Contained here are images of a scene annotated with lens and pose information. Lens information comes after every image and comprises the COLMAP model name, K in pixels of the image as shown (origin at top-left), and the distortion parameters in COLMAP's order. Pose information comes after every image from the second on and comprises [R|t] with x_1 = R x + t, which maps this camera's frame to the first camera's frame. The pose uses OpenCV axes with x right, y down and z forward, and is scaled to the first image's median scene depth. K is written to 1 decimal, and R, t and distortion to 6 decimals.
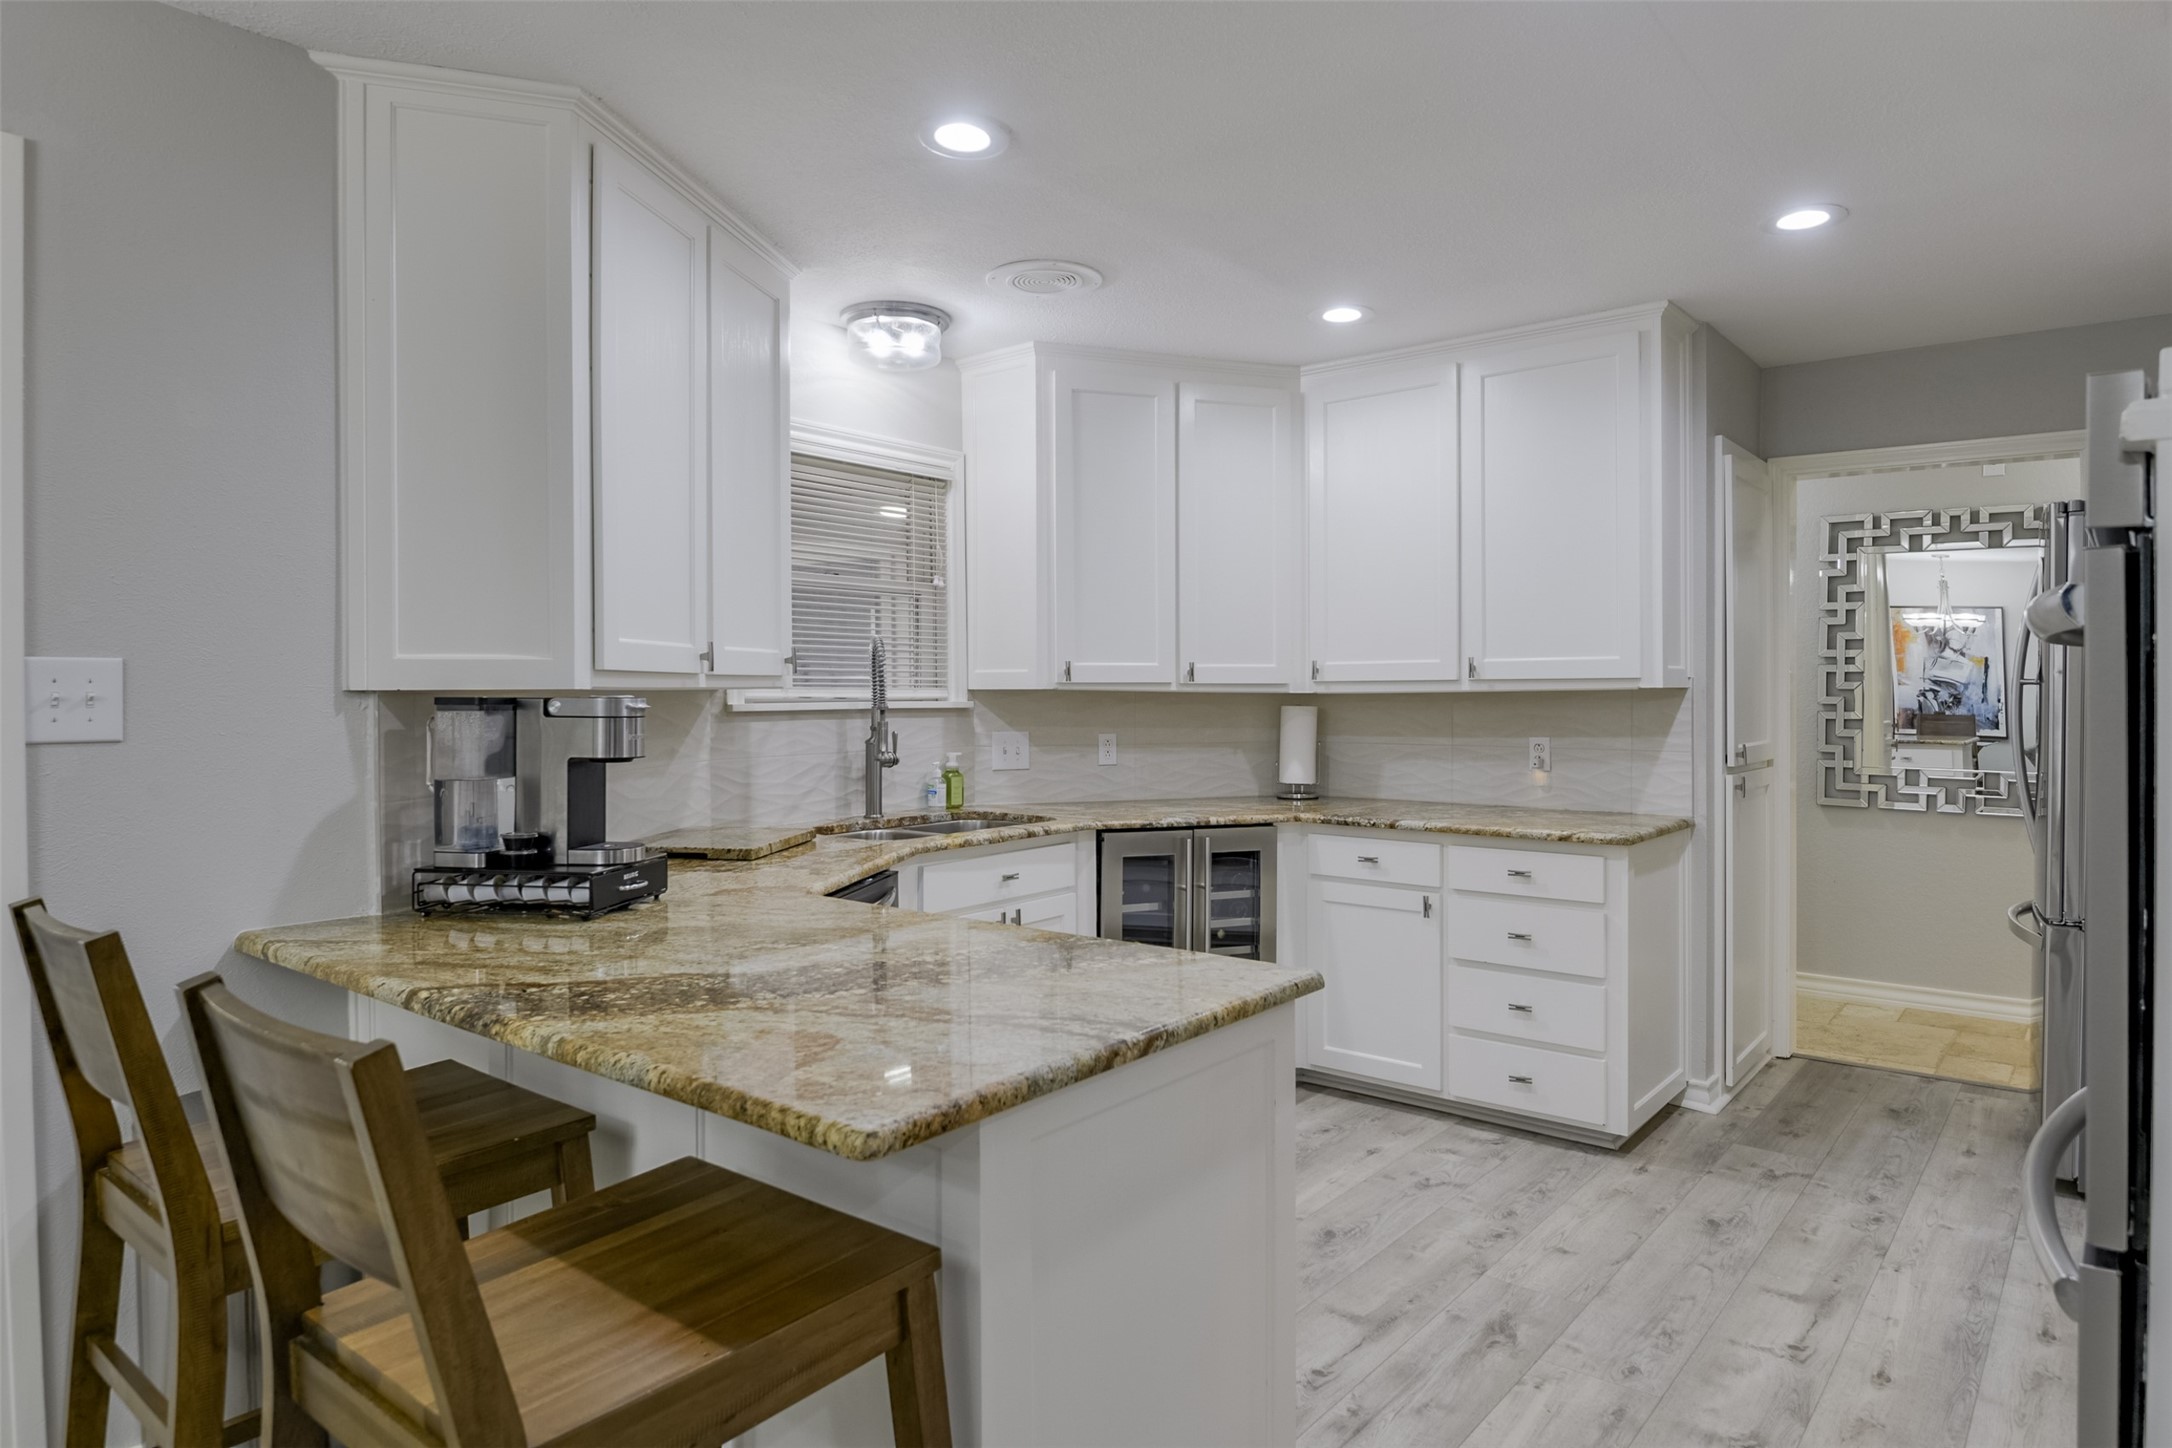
lens RADIAL K [[1280.0, 0, 1087.1], [0, 1280.0, 684.7], [0, 0, 1]] dist [0.039645, -0.000040]
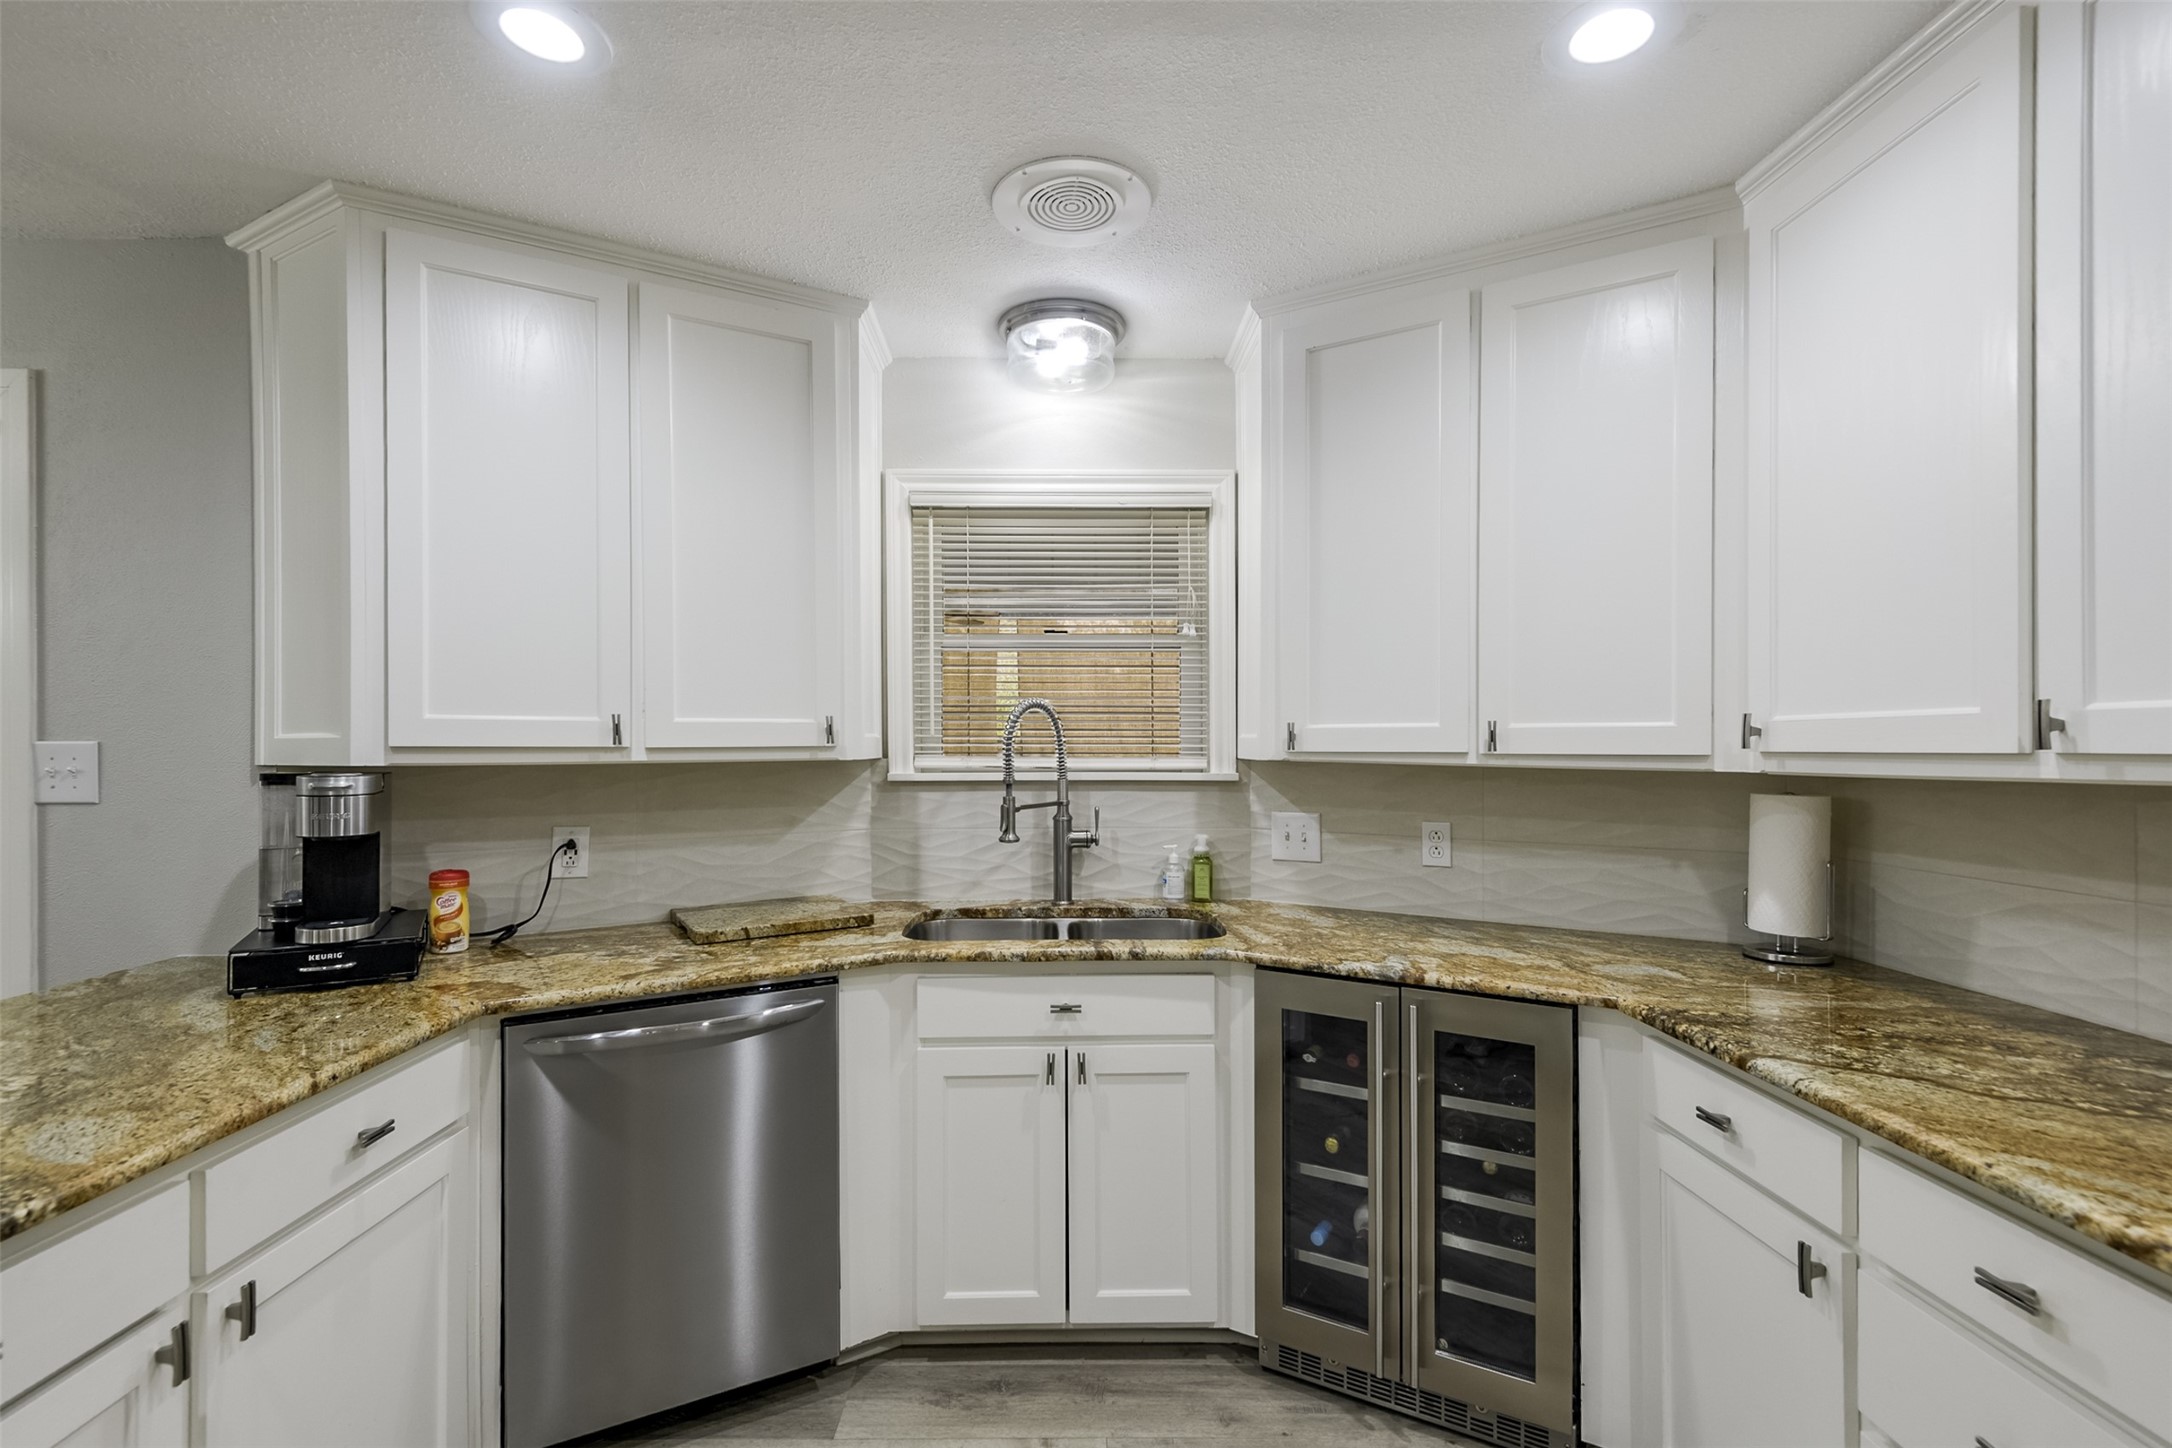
lens RADIAL K [[995.7, 0, 1081.6], [0, 995.7, 741.0], [0, 0, 1]] dist [0.035701, -0.000478]
pose [[0.637571, -0.000063, -0.770392, 0.361228], [0.002956, 0.999993, 0.002364, -0.009957], [0.770386, -0.003784, 0.637567, 0.558649]]
